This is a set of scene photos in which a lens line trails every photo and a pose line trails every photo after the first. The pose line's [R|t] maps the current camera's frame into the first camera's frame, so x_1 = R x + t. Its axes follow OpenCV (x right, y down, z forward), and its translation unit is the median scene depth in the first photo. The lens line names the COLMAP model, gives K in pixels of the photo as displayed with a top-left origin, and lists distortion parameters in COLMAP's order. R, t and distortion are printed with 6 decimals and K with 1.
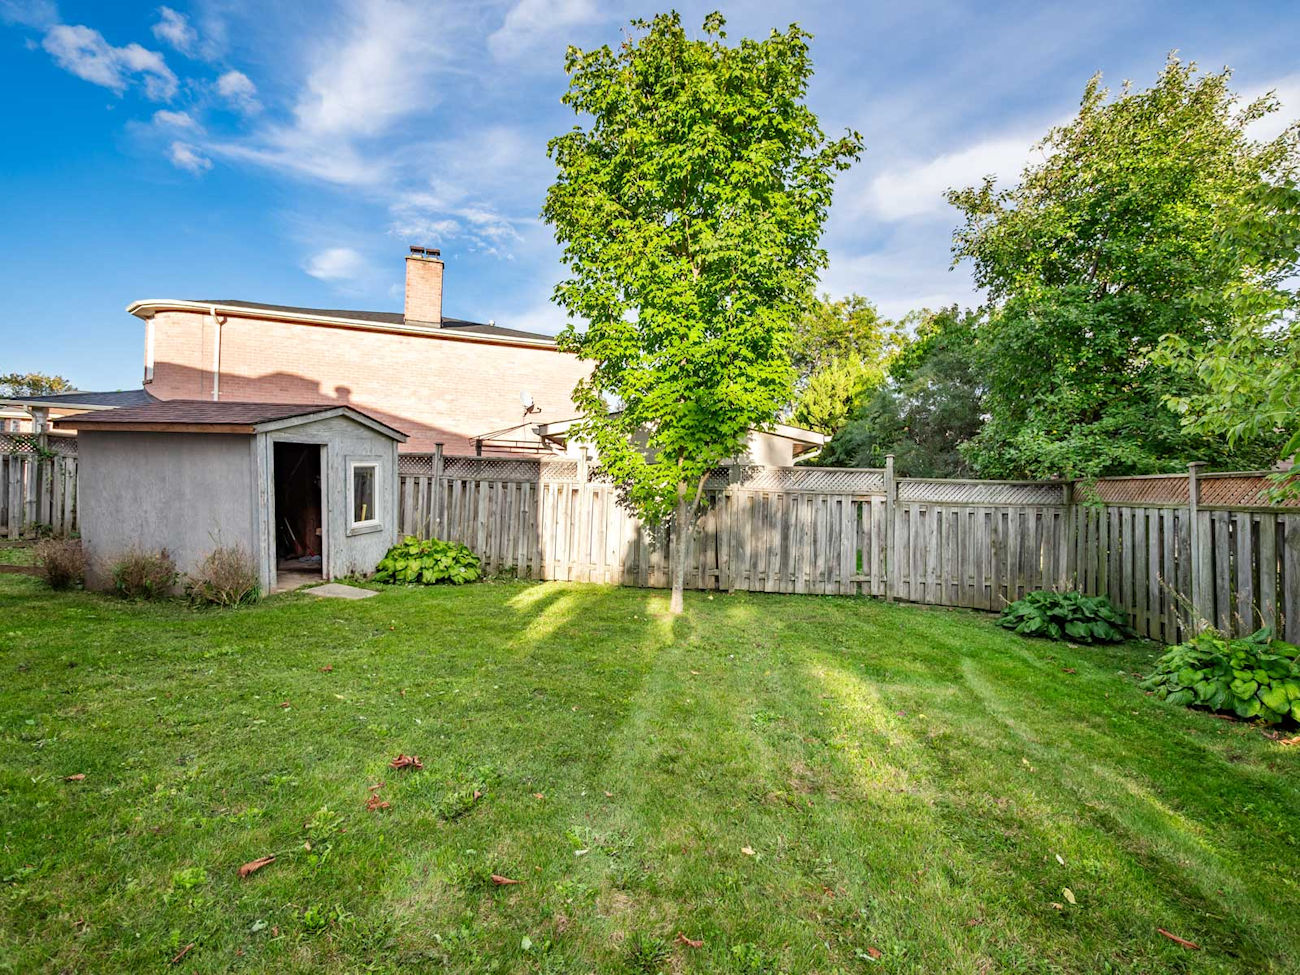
lens RADIAL K [[548.1, 0, 649.0], [0, 548.1, 481.7], [0, 0, 1]] dist [-0.005214, 0.000243]
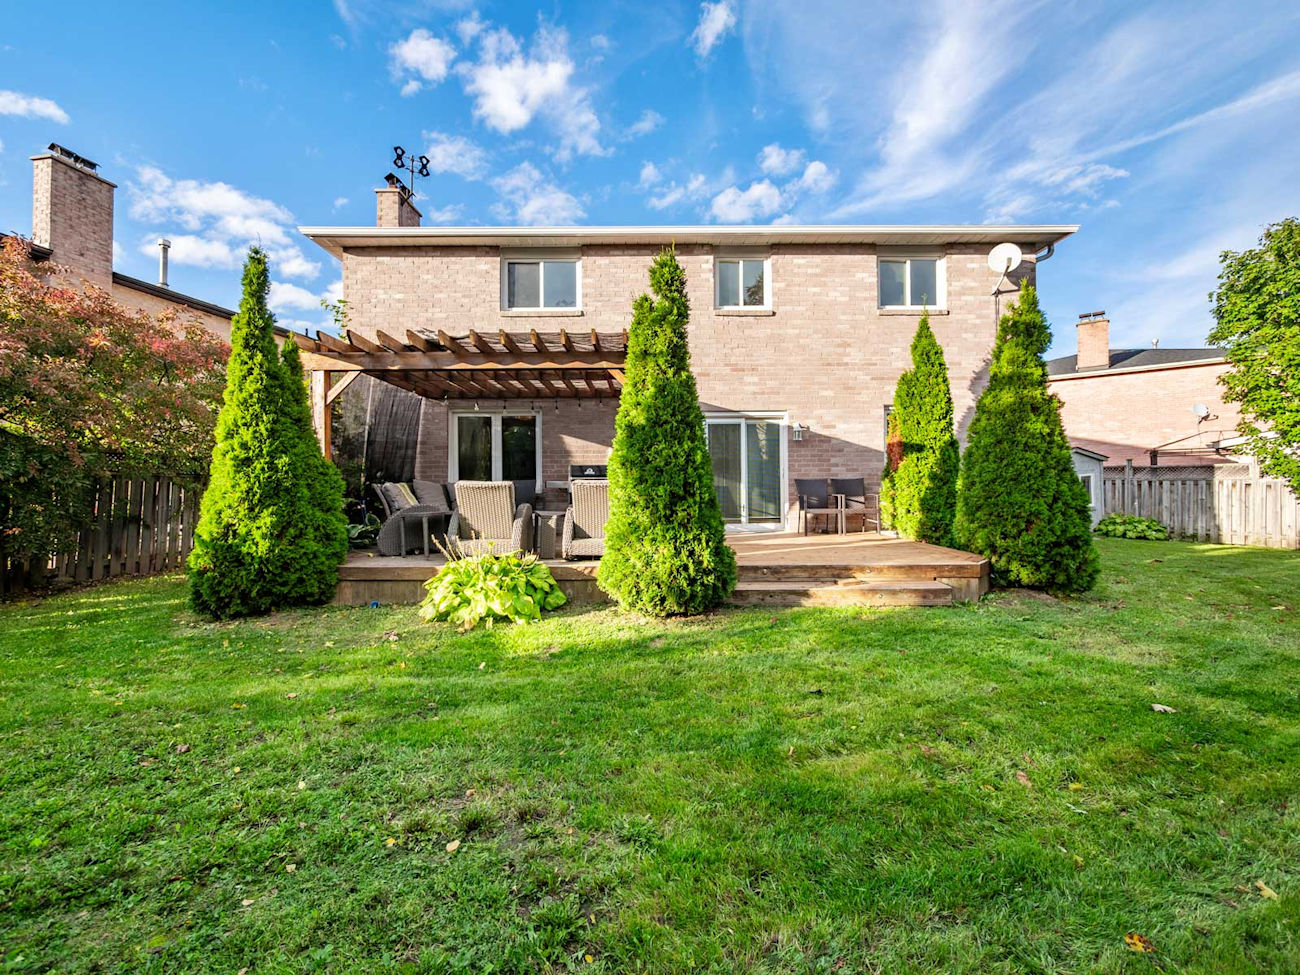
lens RADIAL K [[548.1, 0, 649.0], [0, 548.1, 481.7], [0, 0, 1]] dist [-0.005214, 0.000243]
pose [[0.528920, -0.041014, -0.847680, 0.256967], [0.027432, 0.999136, -0.031226, 0.010468], [0.848228, -0.006737, 0.529588, -1.151192]]
